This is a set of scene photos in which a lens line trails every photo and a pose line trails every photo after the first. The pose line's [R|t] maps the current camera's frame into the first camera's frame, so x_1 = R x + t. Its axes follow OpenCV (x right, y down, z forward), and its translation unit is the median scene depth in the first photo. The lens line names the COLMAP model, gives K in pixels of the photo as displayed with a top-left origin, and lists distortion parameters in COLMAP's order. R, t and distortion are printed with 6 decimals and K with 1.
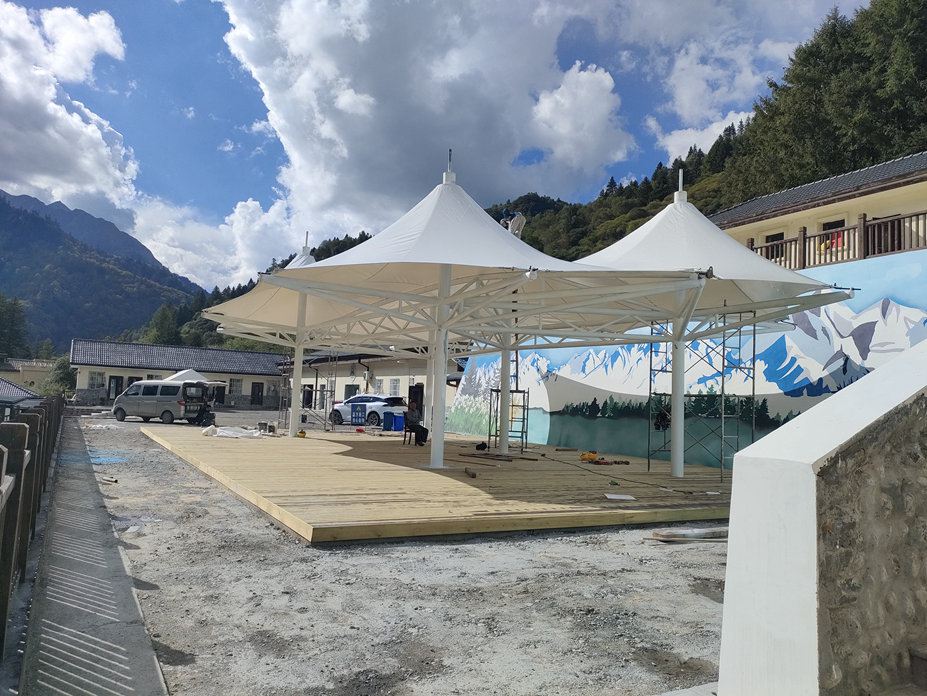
lens RADIAL K [[680.3, 0, 465.3], [0, 680.3, 348.2], [0, 0, 1]] dist [0.044376, -0.034844]
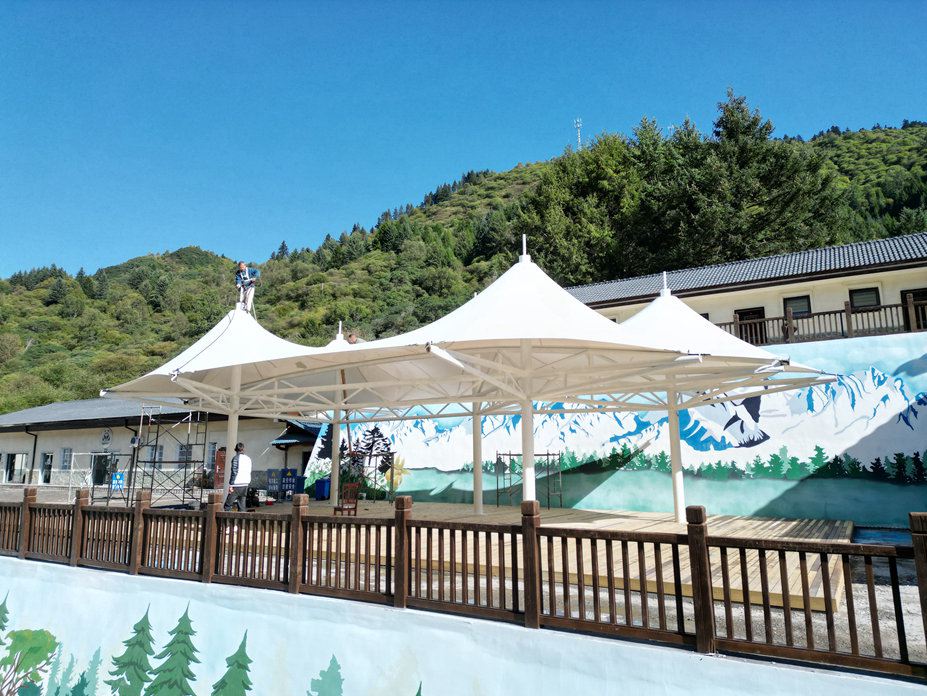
lens RADIAL K [[647.1, 0, 464.1], [0, 647.1, 348.7], [0, 0, 1]] dist [0.069155, -0.053357]
pose [[0.875573, 0.041034, 0.481340, -0.398643], [0.000198, 0.996356, -0.085298, -0.012661], [-0.483086, 0.074779, 0.872374, 0.099863]]
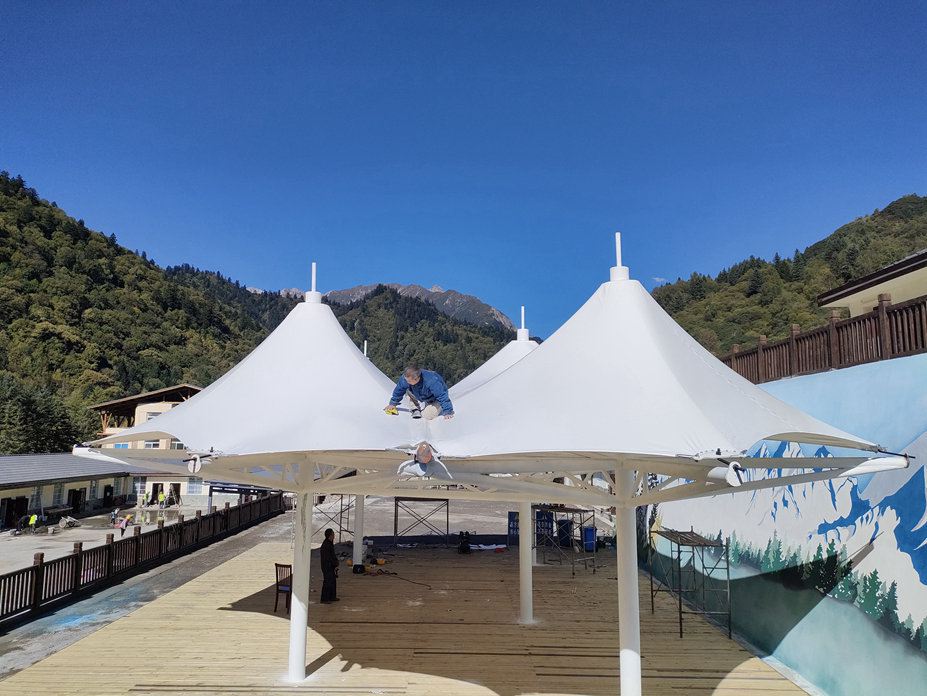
lens RADIAL K [[680.3, 0, 465.8], [0, 680.3, 345.3], [0, 0, 1]] dist [0.044376, -0.034844]
pose [[0.873413, -0.098788, -0.476854, 0.336404], [0.062905, 0.993891, -0.090682, -0.073244], [0.482900, 0.049206, 0.874292, 0.257131]]
